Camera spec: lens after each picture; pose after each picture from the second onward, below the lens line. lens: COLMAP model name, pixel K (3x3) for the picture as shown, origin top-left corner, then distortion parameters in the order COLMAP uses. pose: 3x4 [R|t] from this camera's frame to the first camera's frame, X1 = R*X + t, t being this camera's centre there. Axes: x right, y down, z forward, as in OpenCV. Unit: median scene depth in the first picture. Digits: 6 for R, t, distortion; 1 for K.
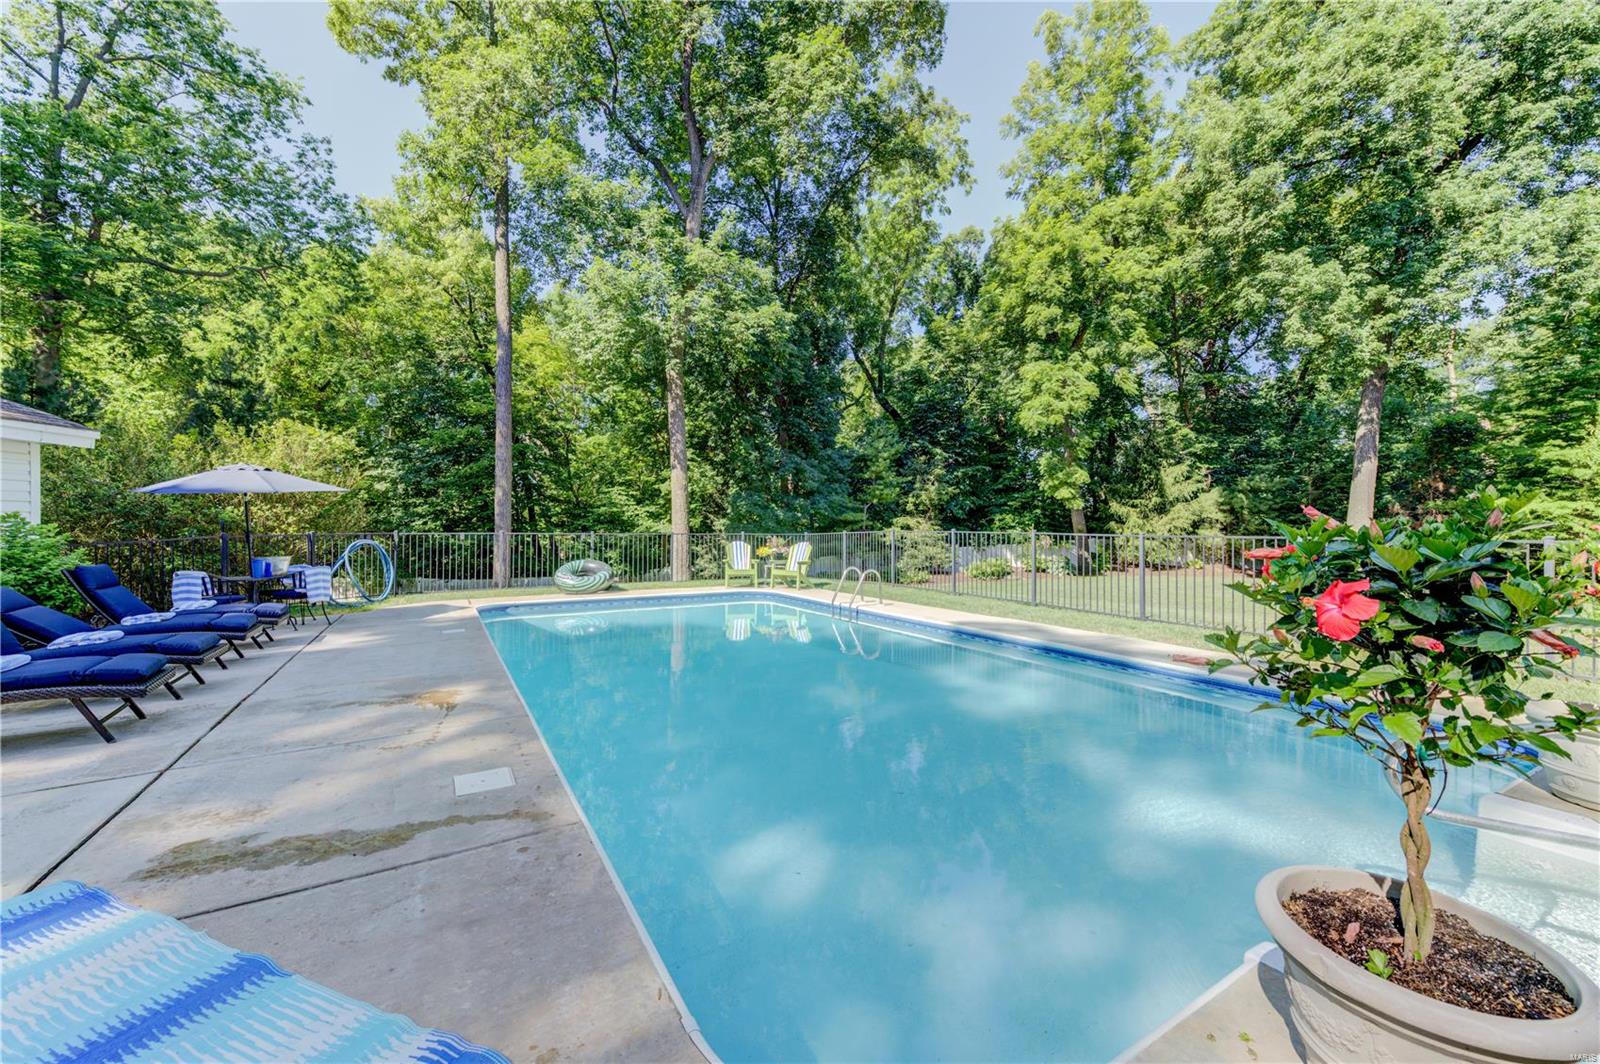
lens RADIAL K [[626.0, 0, 794.8], [0, 626.0, 534.1], [0, 0, 1]] dist [-0.000786, 0.000084]
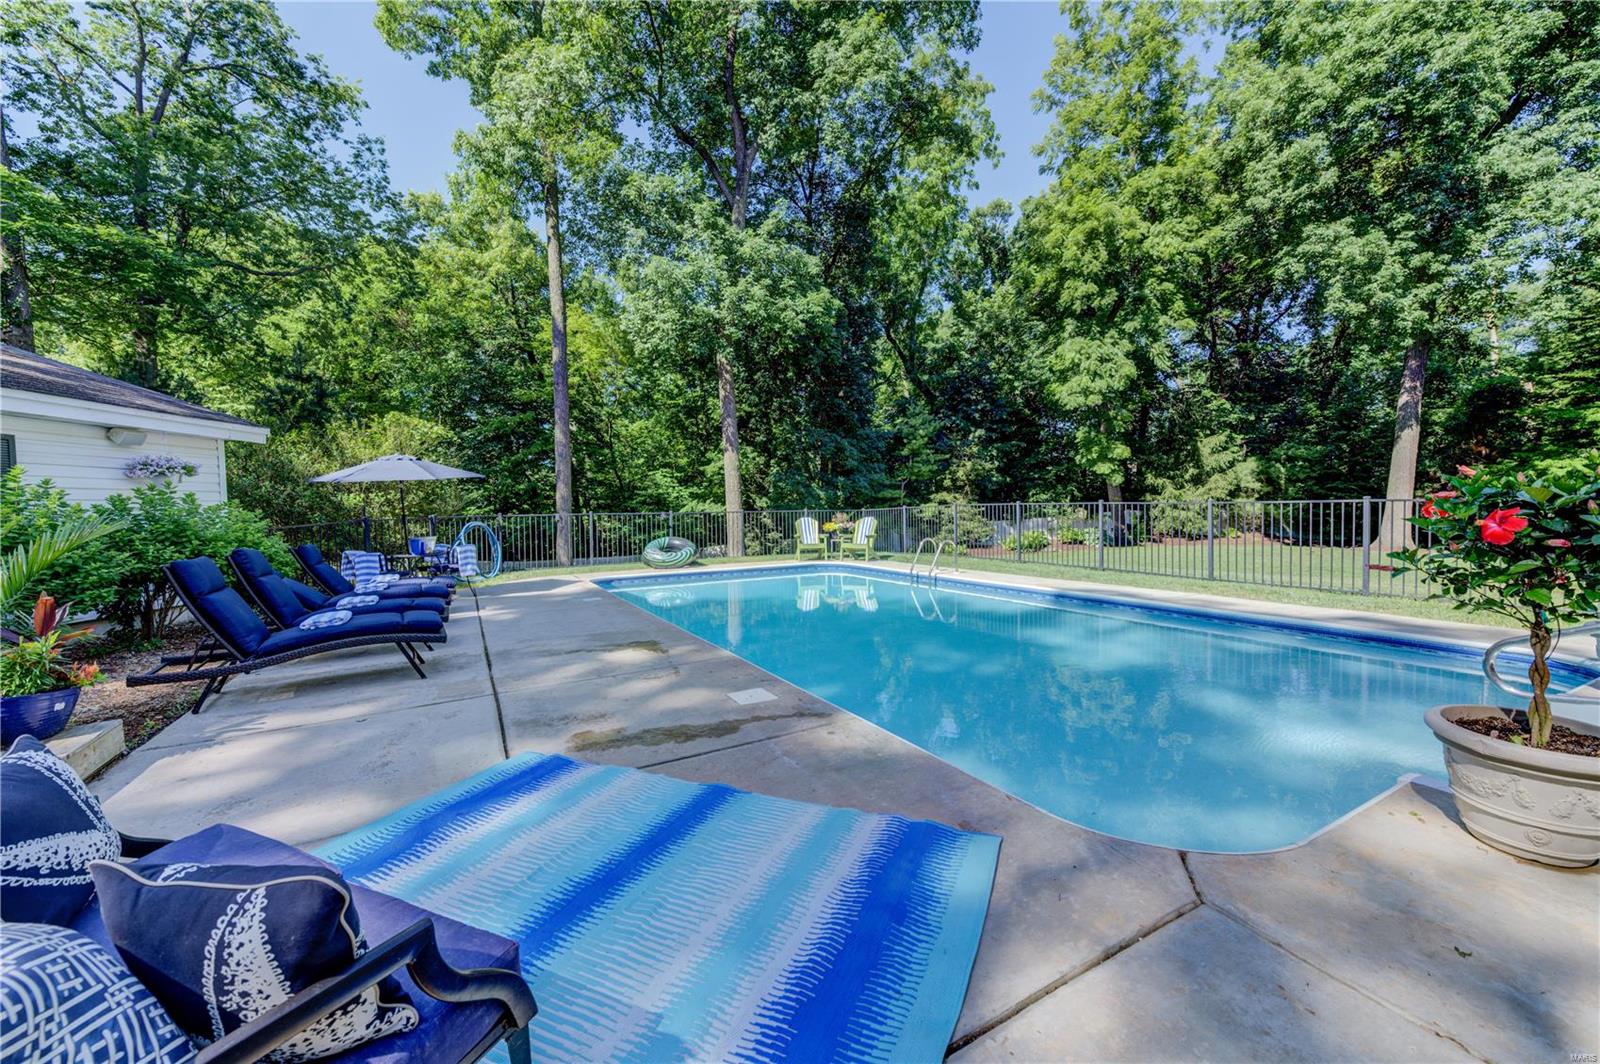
lens RADIAL K [[623.7, 0, 796.4], [0, 623.7, 530.8], [0, 0, 1]] dist [0.003106, -0.000426]
pose [[0.999490, -0.018250, -0.026204, -0.043693], [0.019002, 0.999406, 0.028747, 0.001547], [0.025664, -0.029230, 0.999243, -0.034780]]
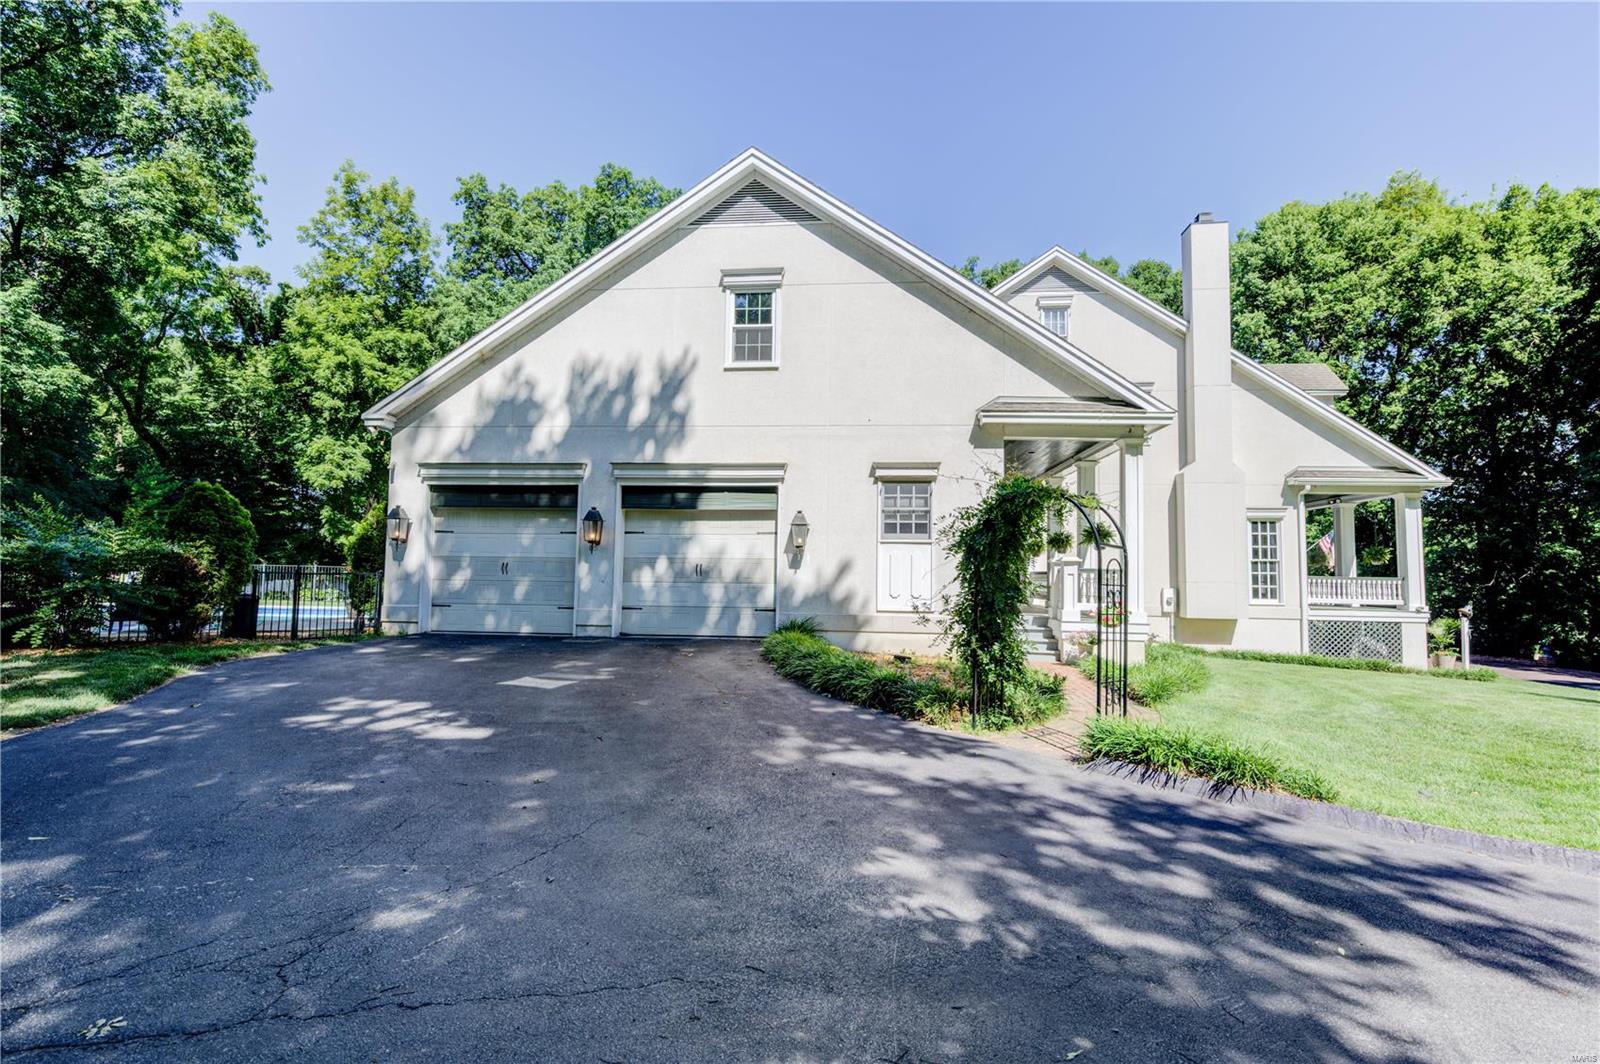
lens RADIAL K [[739.0, 0, 804.2], [0, 739.0, 527.4], [0, 0, 1]] dist [-0.003192, -0.000795]
pose [[0.578625, 0.054351, 0.813781, -0.269563], [0.001551, 0.997702, -0.067737, 0.015220], [-0.815592, 0.040456, 0.577211, -0.689395]]
